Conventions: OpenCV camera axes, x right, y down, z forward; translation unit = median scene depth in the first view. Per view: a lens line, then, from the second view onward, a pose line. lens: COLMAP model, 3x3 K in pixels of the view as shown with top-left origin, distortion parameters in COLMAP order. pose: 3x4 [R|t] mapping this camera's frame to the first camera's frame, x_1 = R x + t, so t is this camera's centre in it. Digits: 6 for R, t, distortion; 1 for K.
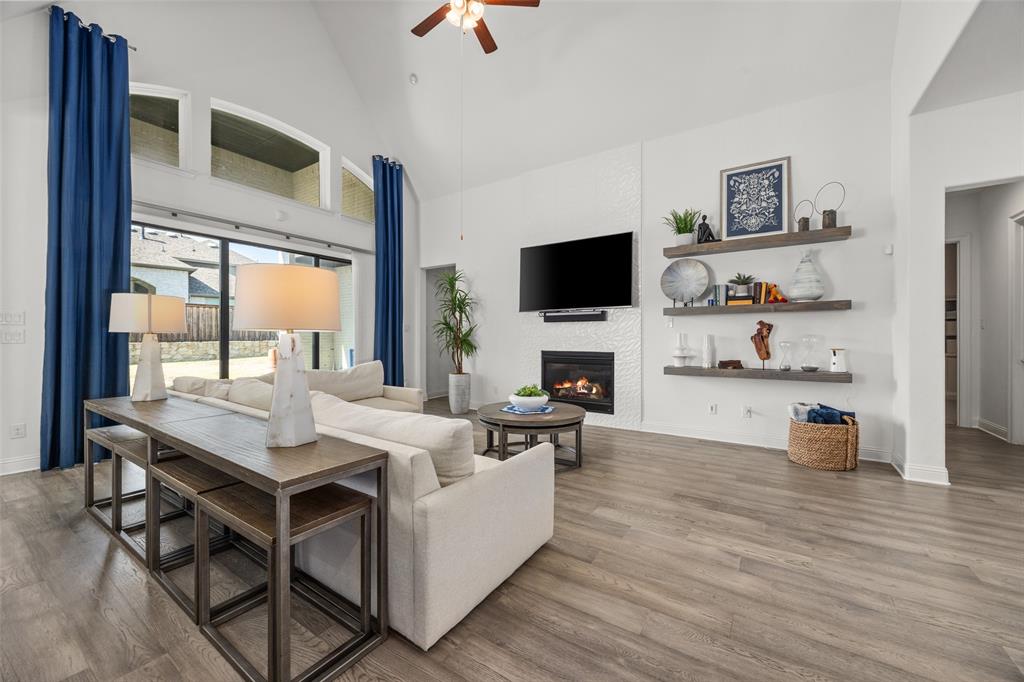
lens RADIAL K [[400.5, 0, 514.0], [0, 400.5, 337.8], [0, 0, 1]] dist [-0.007231, -0.000080]
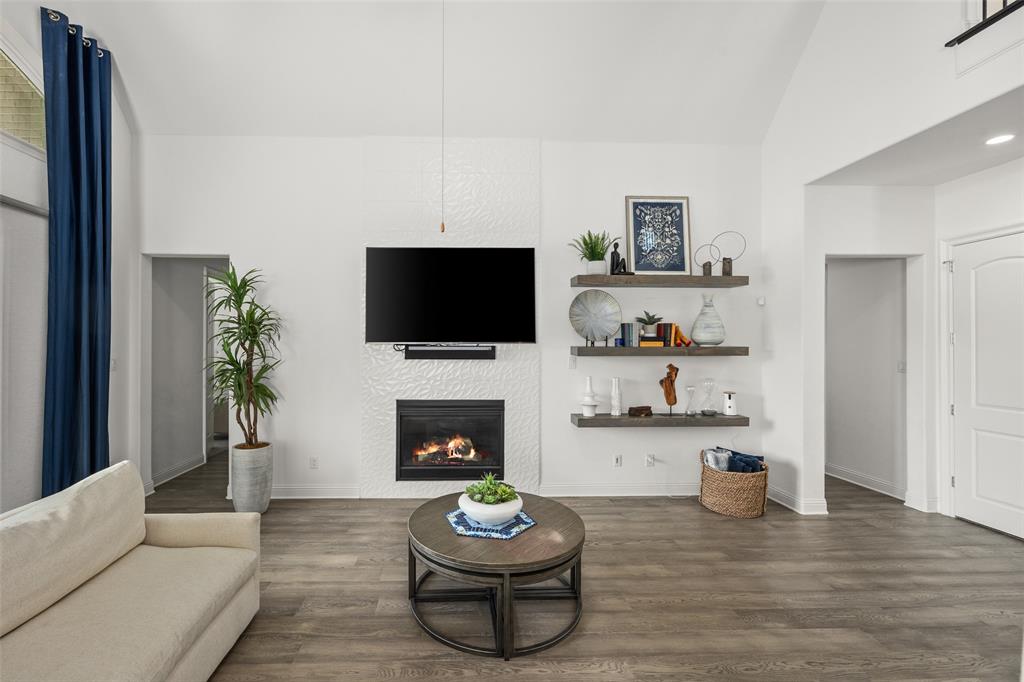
lens RADIAL K [[421.1, 0, 466.0], [0, 421.1, 344.8], [0, 0, 1]] dist [-0.001877, 0.000369]
pose [[0.816267, 0.003966, 0.577662, -0.327379], [-0.002043, 0.999990, -0.003980, -0.077695], [-0.577672, 0.002069, 0.816267, 0.433344]]
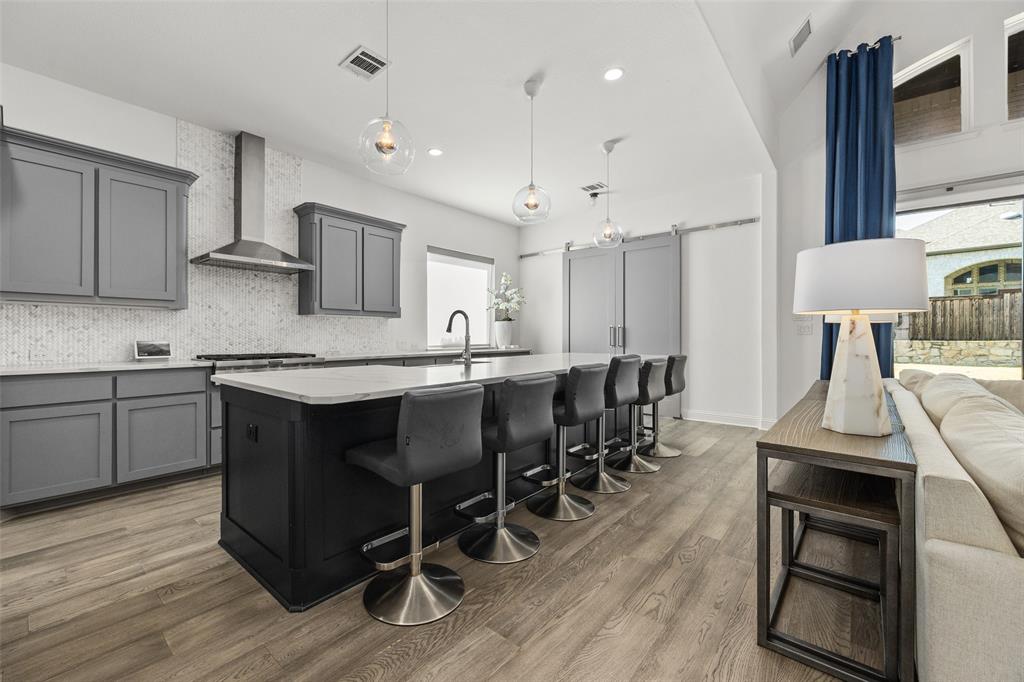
lens RADIAL K [[421.1, 0, 475.7], [0, 421.1, 334.6], [0, 0, 1]] dist [-0.001877, 0.000369]
pose [[-0.158887, 0.000383, -0.987297, 0.217965], [-0.004164, 0.999991, 0.001058, 0.014767], [0.987288, 0.004279, -0.158884, 0.106744]]
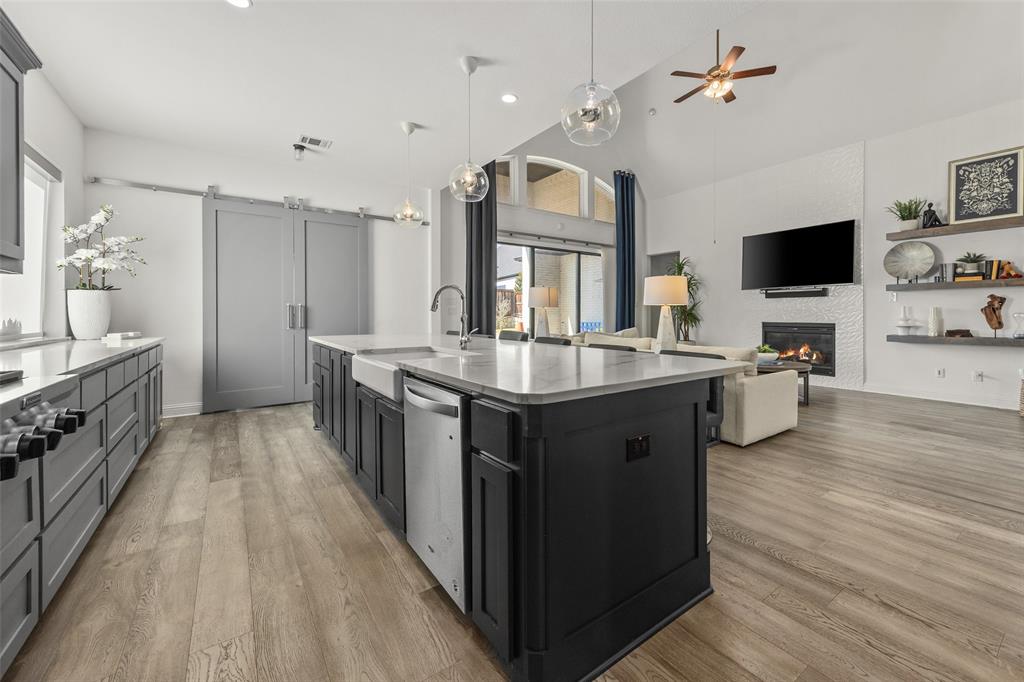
lens RADIAL K [[421.1, 0, 533.7], [0, 421.1, 315.7], [0, 0, 1]] dist [-0.001877, 0.000369]
pose [[0.934517, 0.001478, -0.355916, -0.156554], [-0.001616, 0.999999, -0.000092, 0.018297], [0.355916, 0.000661, 0.934518, -0.530302]]
